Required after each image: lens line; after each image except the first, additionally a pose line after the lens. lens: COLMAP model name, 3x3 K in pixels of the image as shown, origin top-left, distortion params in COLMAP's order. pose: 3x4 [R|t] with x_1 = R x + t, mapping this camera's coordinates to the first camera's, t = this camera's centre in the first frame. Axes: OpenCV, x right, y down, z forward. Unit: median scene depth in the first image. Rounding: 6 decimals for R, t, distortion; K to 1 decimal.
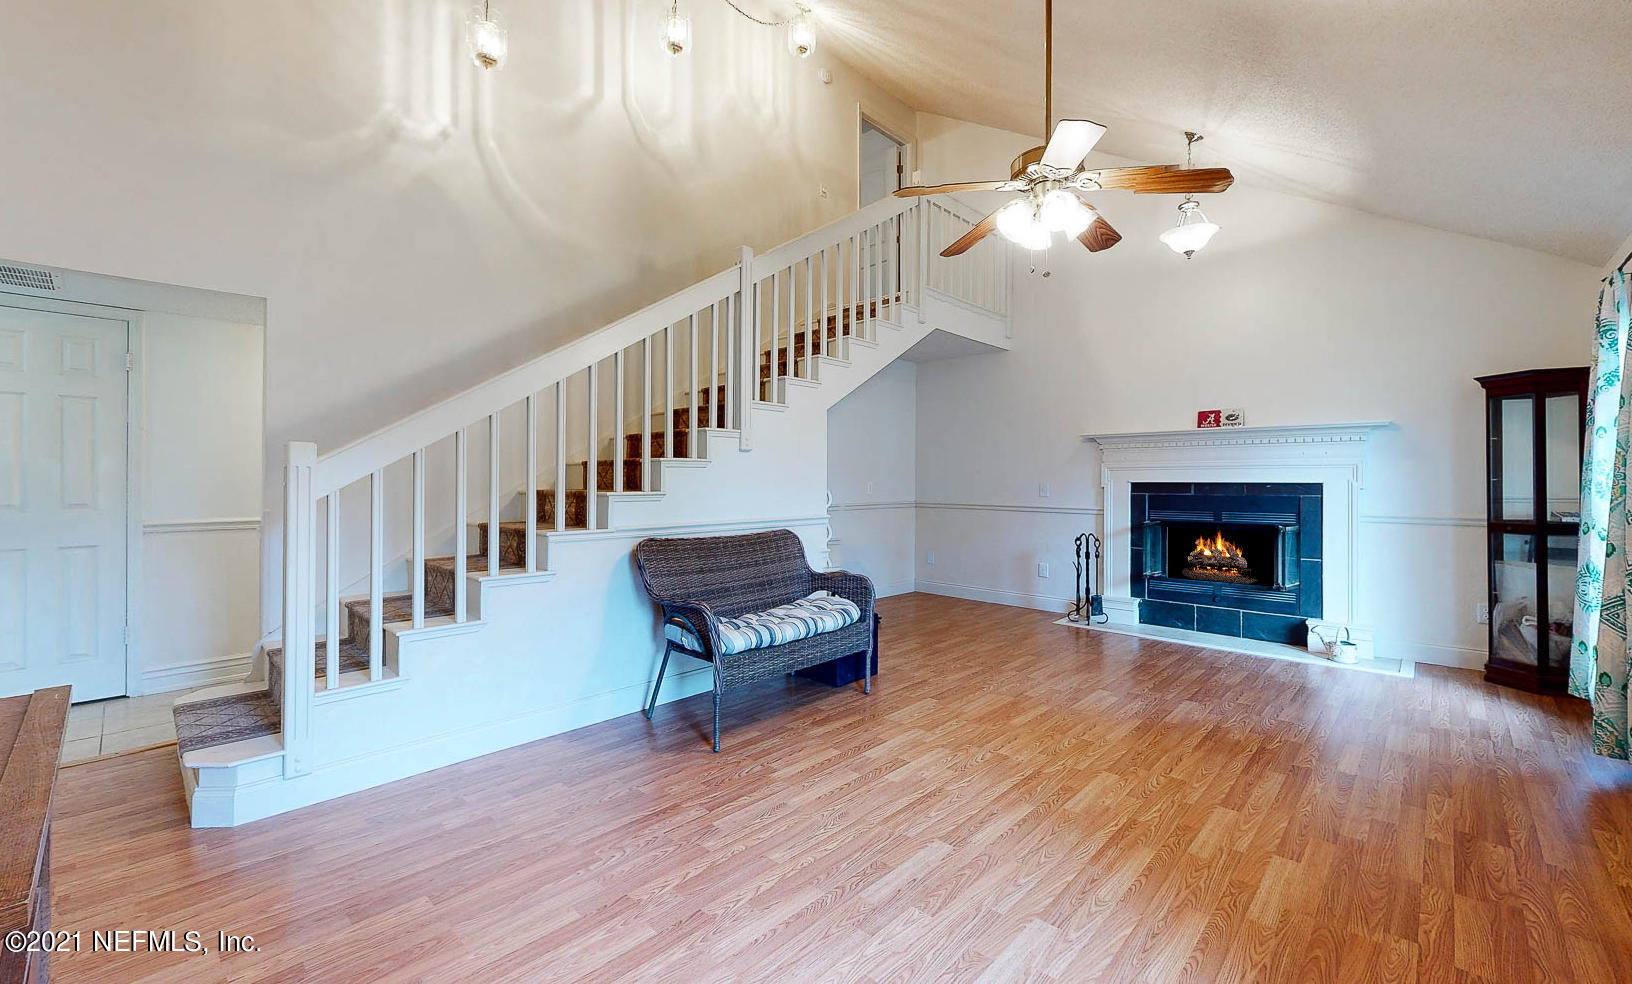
lens RADIAL K [[671.2, 0, 813.5], [0, 671.2, 471.0], [0, 0, 1]] dist [-0.000541, 0.000135]
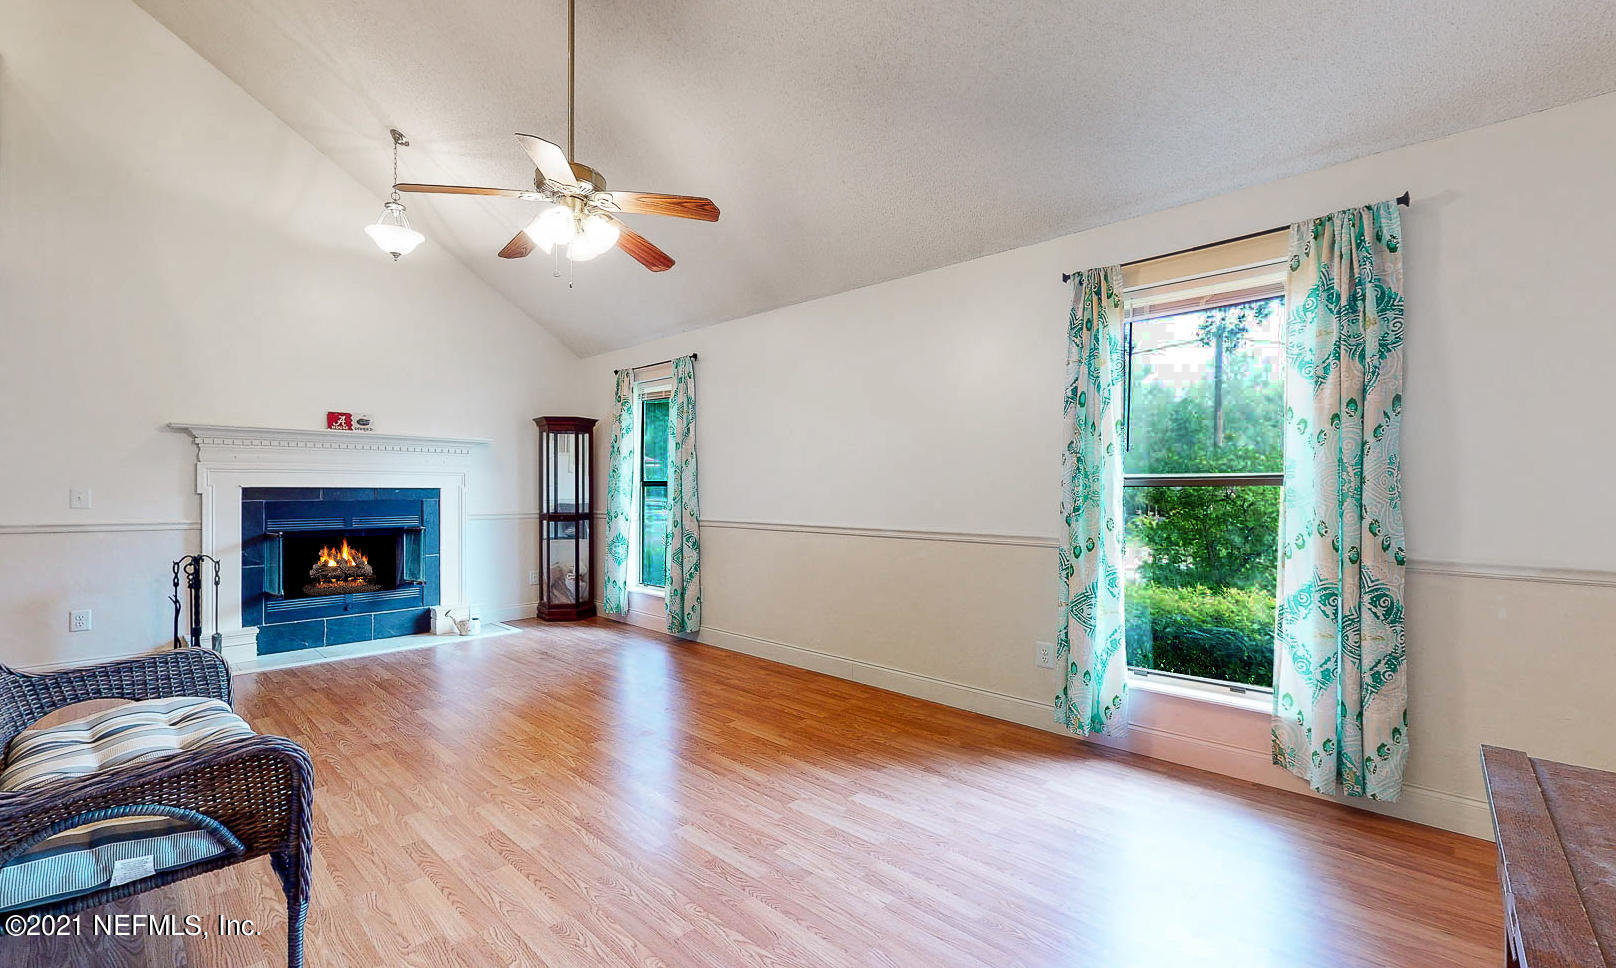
lens RADIAL K [[660.4, 0, 808.0], [0, 660.4, 484.0], [0, 0, 1]] dist [0.001145, 0.000138]
pose [[-0.010605, 0.006258, 0.999924, -0.387816], [-0.019074, 0.999797, -0.006459, 0.006095], [-0.999762, -0.019141, -0.010484, 0.371799]]
